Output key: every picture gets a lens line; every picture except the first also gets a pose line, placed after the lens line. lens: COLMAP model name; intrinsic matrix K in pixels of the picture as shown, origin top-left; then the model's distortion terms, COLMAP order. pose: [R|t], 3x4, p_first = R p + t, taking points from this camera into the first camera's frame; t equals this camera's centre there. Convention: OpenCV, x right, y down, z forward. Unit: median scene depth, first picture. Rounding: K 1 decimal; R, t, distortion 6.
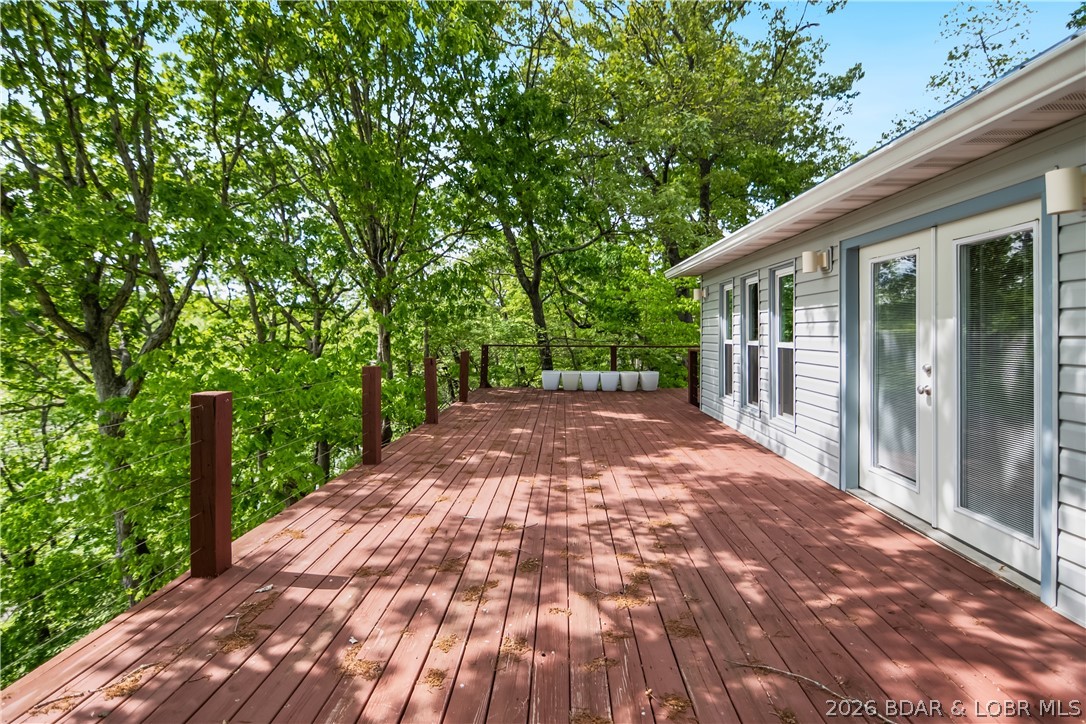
lens RADIAL K [[528.1, 0, 550.3], [0, 528.1, 330.0], [0, 0, 1]] dist [0.012166, -0.010331]
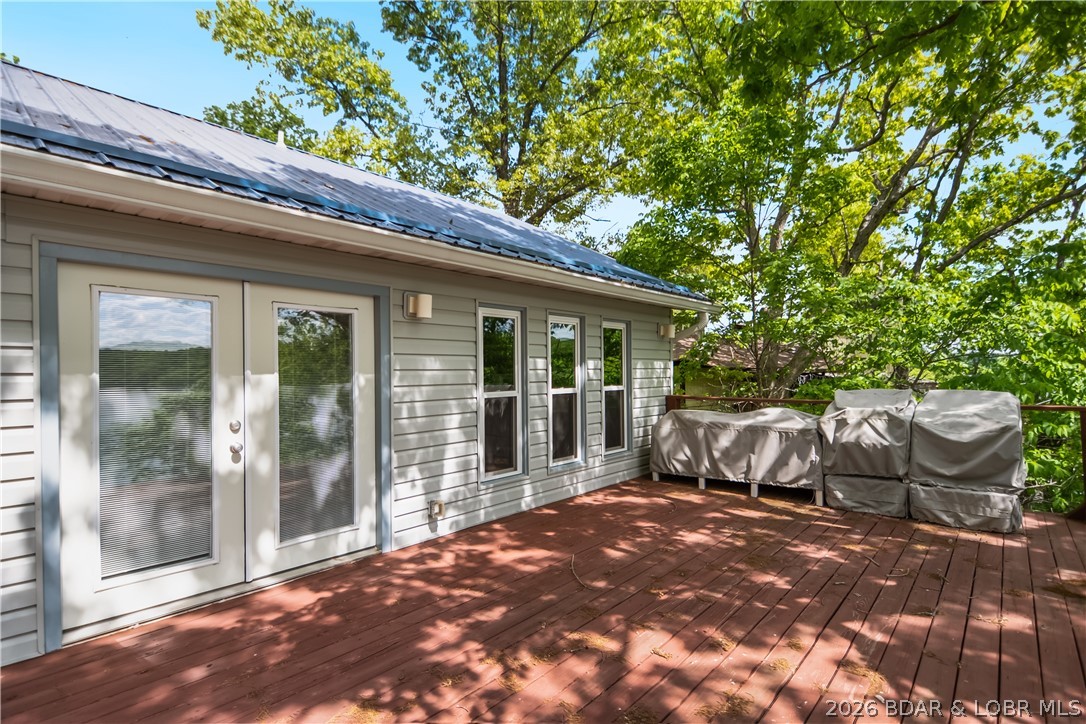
lens RADIAL K [[518.7, 0, 542.1], [0, 518.7, 376.8], [0, 0, 1]] dist [0.002788, -0.000124]
pose [[-0.755363, 0.000948, 0.655306, -0.335896], [0.006800, 0.999956, 0.006391, -0.018458], [-0.655271, 0.009284, -0.755337, 1.364534]]
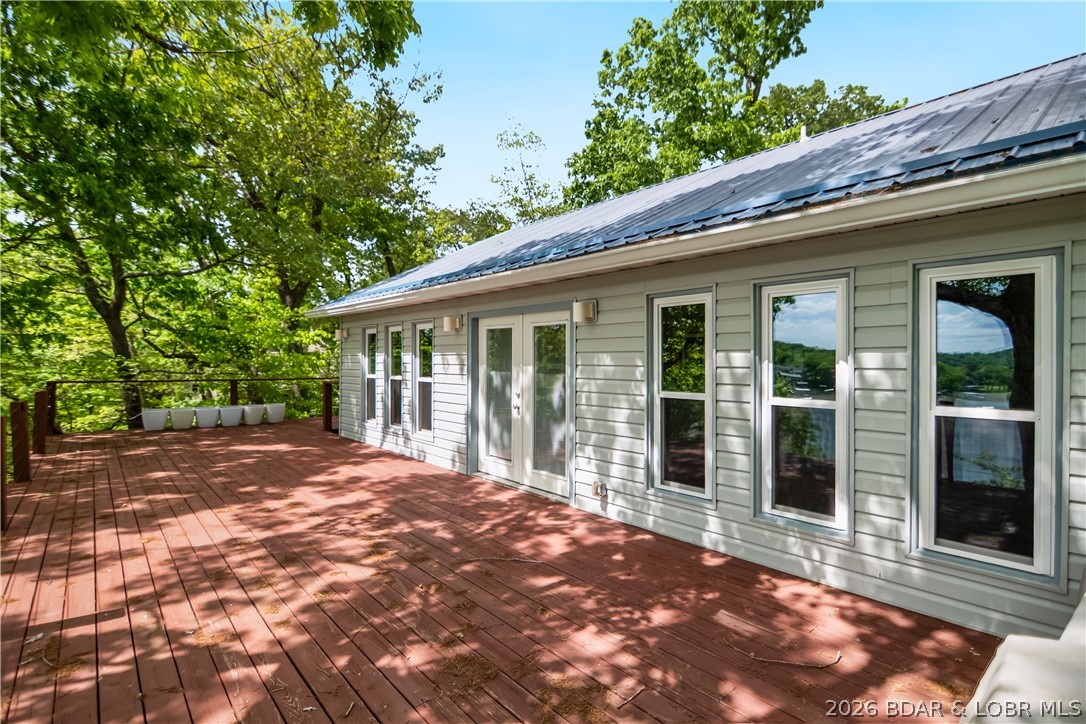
lens RADIAL K [[505.6, 0, 543.0], [0, 505.6, 362.0], [0, 0, 1]] dist [0.000870, -0.004899]
pose [[0.735870, 0.001170, 0.677121, -0.359277], [-0.006801, 0.999961, 0.005663, -0.044372], [-0.677088, -0.008772, 0.735849, -0.284335]]
